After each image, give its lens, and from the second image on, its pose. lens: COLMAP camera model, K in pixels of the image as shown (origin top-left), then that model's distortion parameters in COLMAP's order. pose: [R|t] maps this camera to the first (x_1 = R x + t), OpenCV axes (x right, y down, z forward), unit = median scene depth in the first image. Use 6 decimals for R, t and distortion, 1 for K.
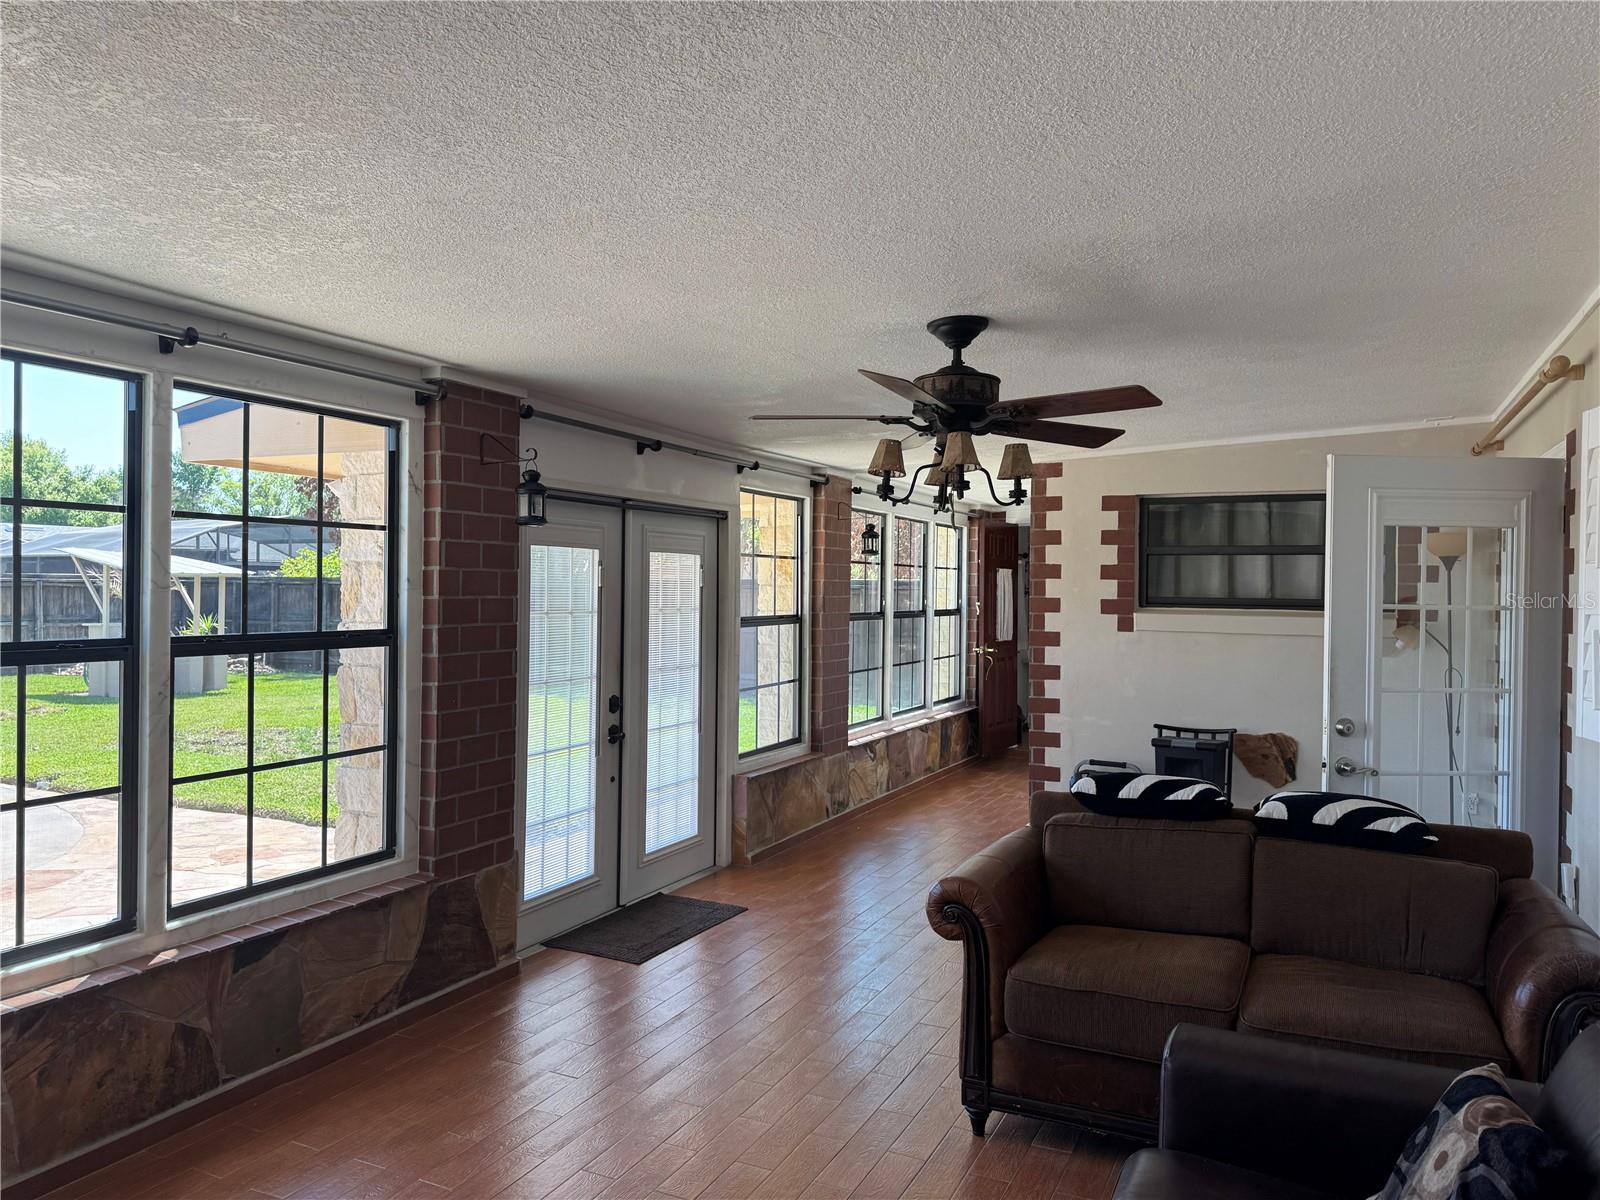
lens RADIAL K [[1129.3, 0, 804.0], [0, 1129.3, 602.3], [0, 0, 1]] dist [0.069901, -0.073863]
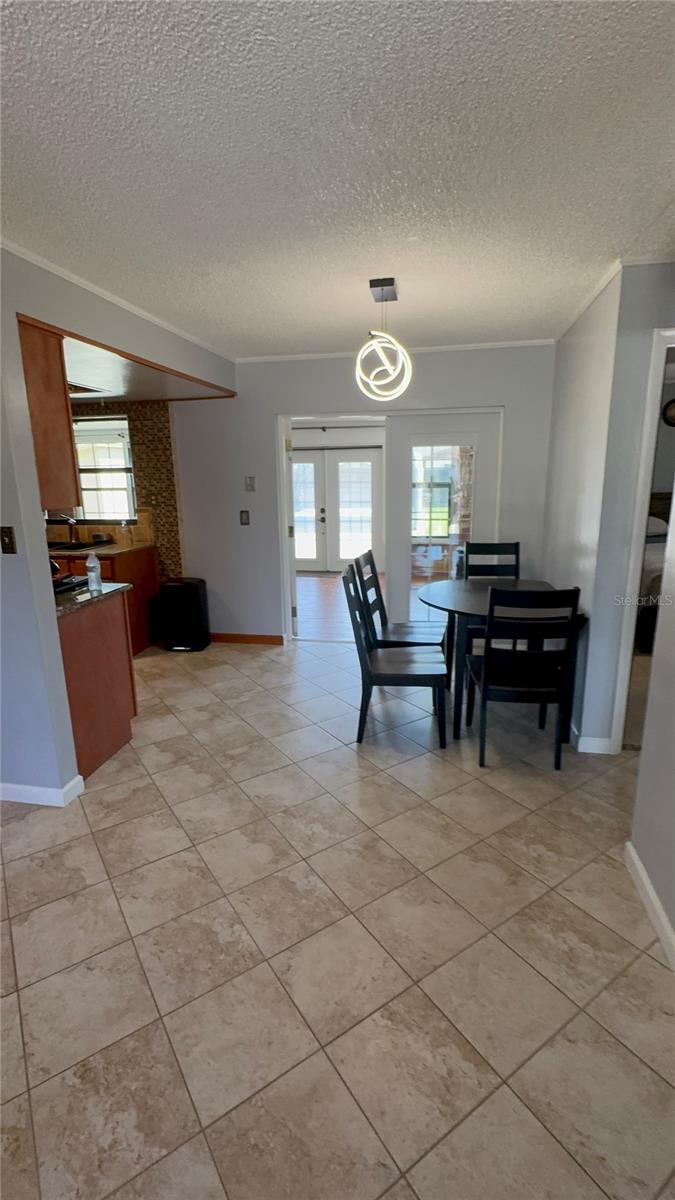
lens RADIAL K [[556.0, 0, 337.5], [0, 556.0, 600.0], [0, 0, 1]] dist [-0.001602, -0.000115]
pose [[0.237942, 0.210517, -0.948191, 2.579591], [0.011031, 0.975580, 0.219366, -0.018623], [0.971217, -0.062656, 0.229809, 1.168976]]
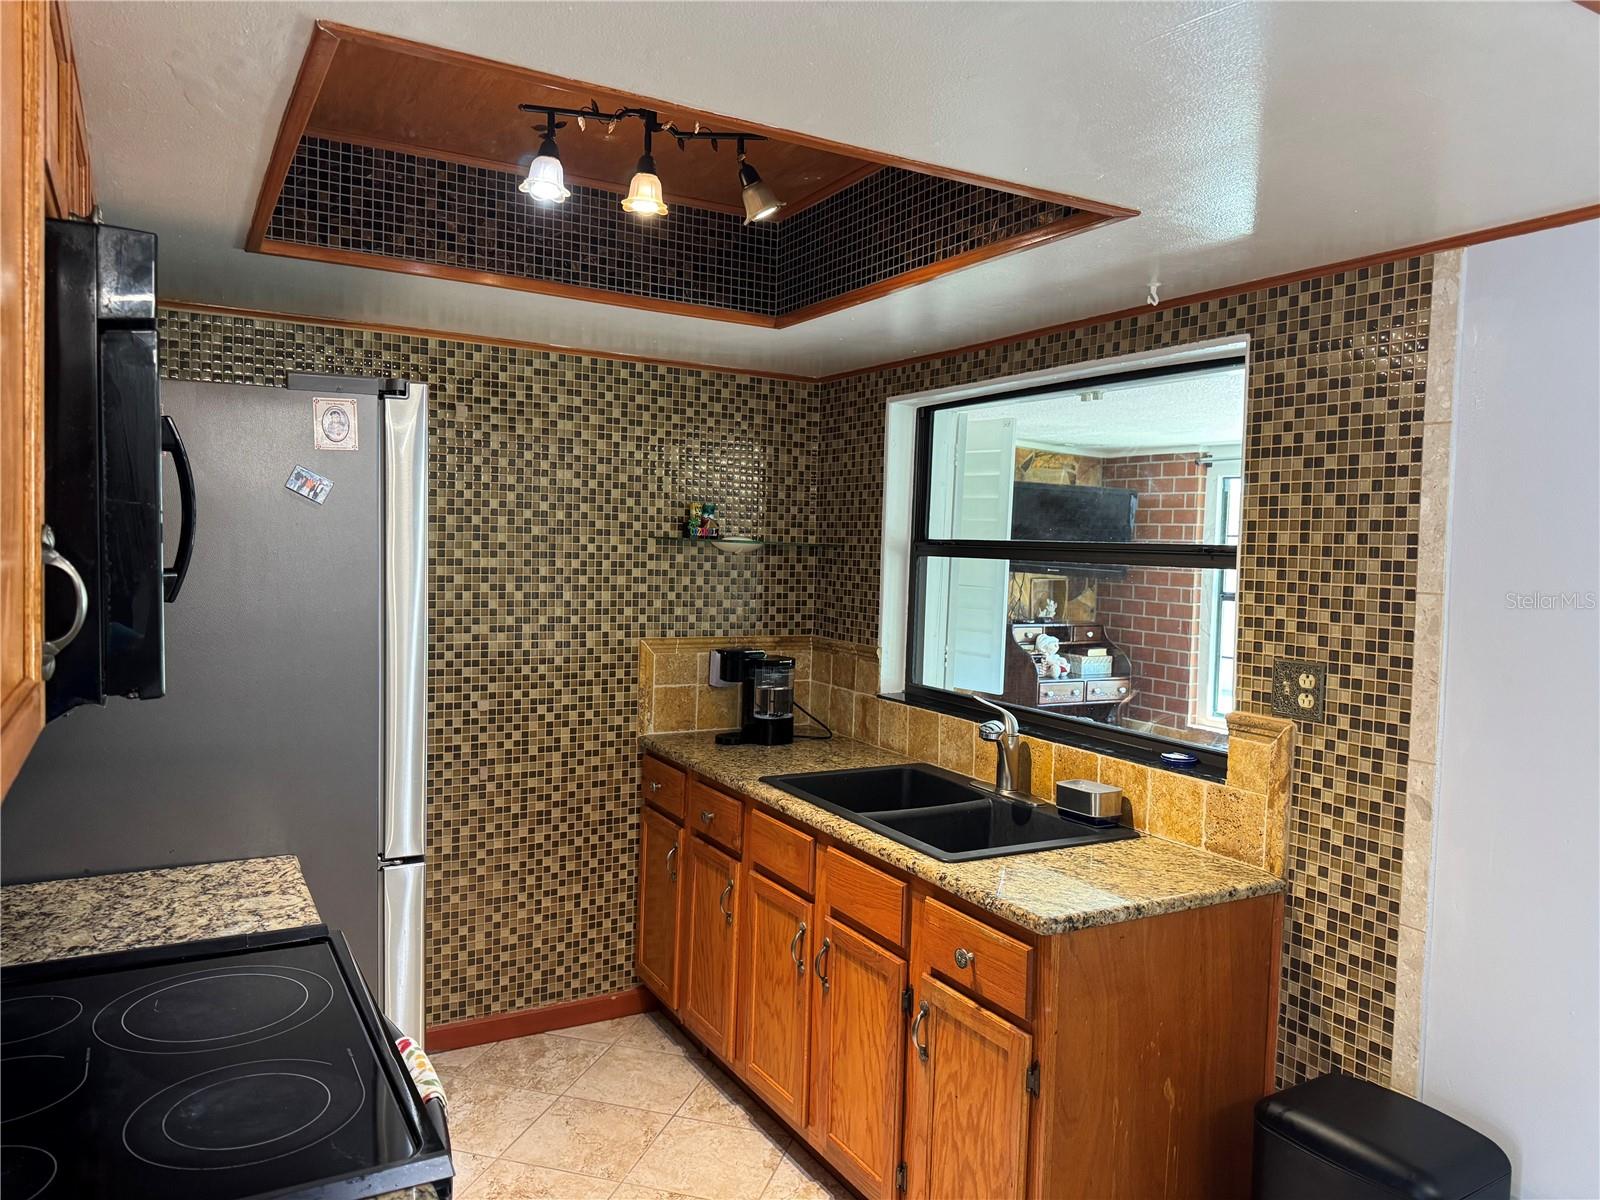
lens RADIAL K [[1129.3, 0, 804.0], [0, 1129.3, 602.3], [0, 0, 1]] dist [0.069901, -0.073863]
pose [[-0.576102, 0.021936, -0.817084, 1.655210], [-0.038416, 0.997809, 0.053873, -0.039577], [0.816475, 0.062426, -0.573997, 1.196705]]
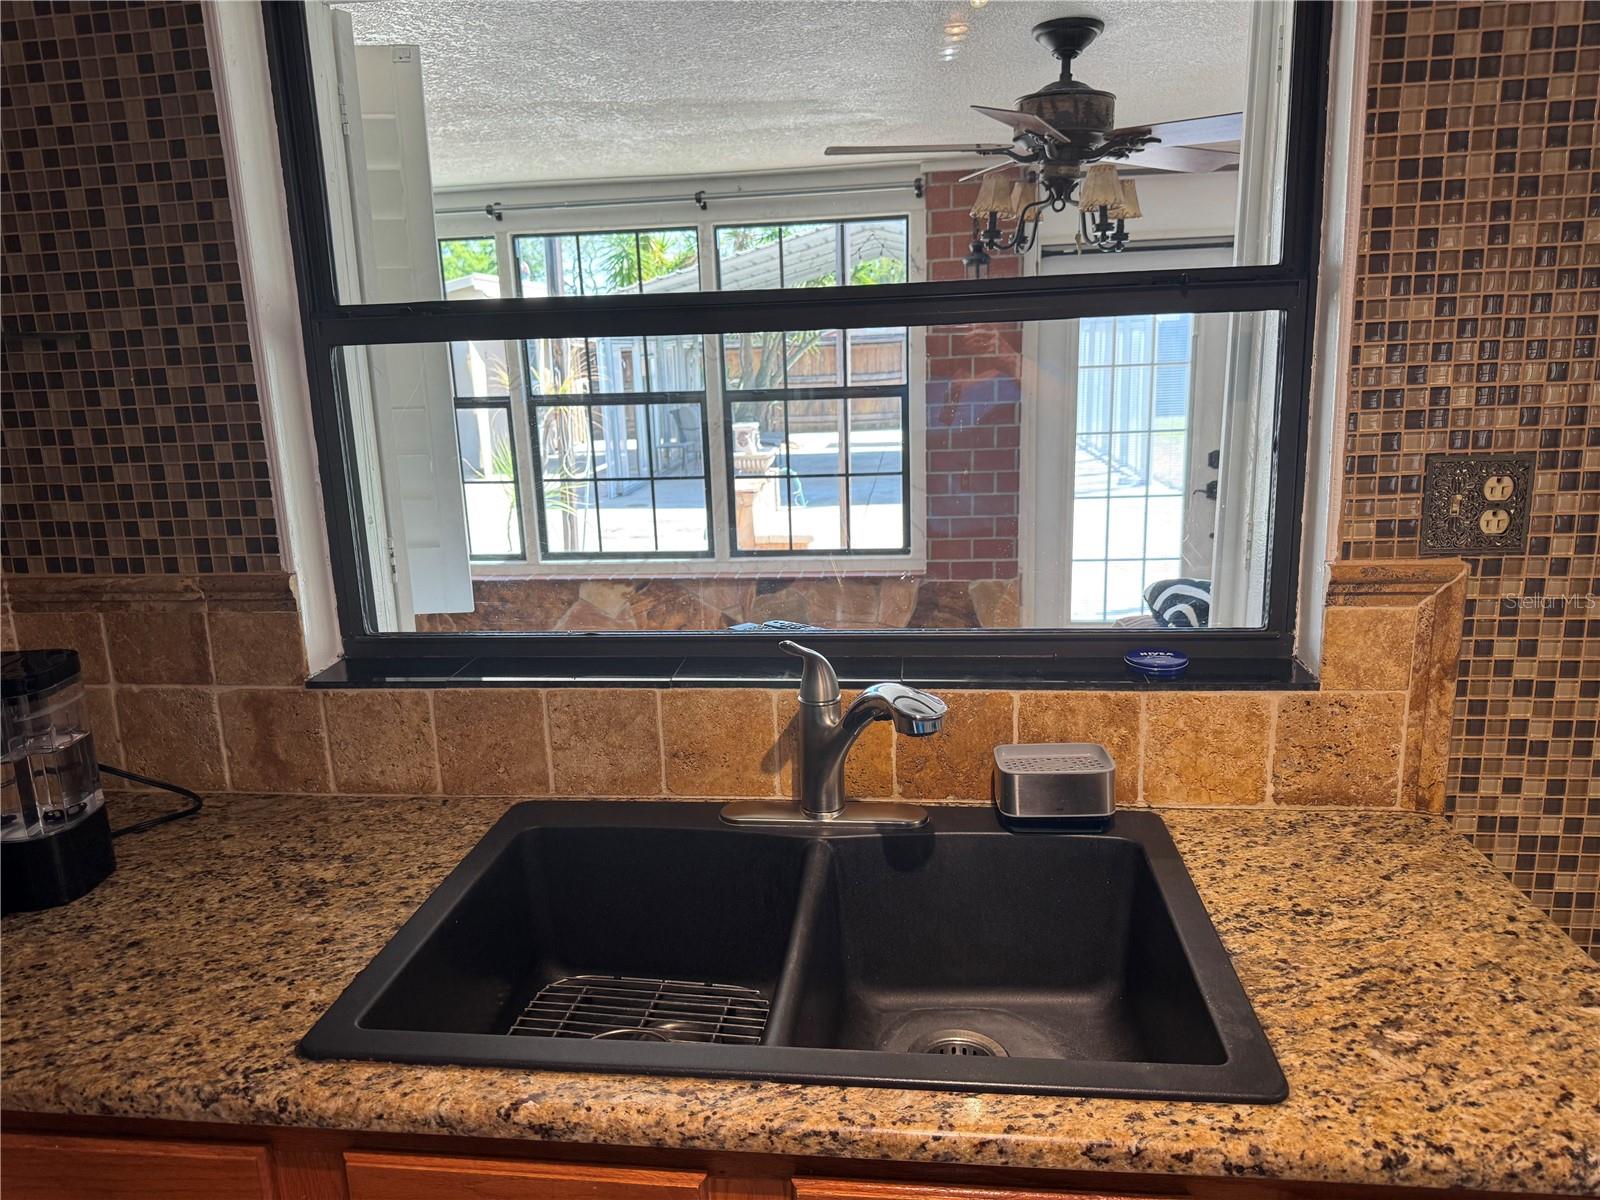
lens RADIAL K [[1129.3, 0, 804.0], [0, 1129.3, 602.3], [0, 0, 1]] dist [0.069901, -0.073863]
pose [[0.311908, 0.195604, -0.929759, 1.189471], [0.031344, 0.975927, 0.215831, -0.021021], [0.949595, -0.096462, 0.298269, 0.651483]]
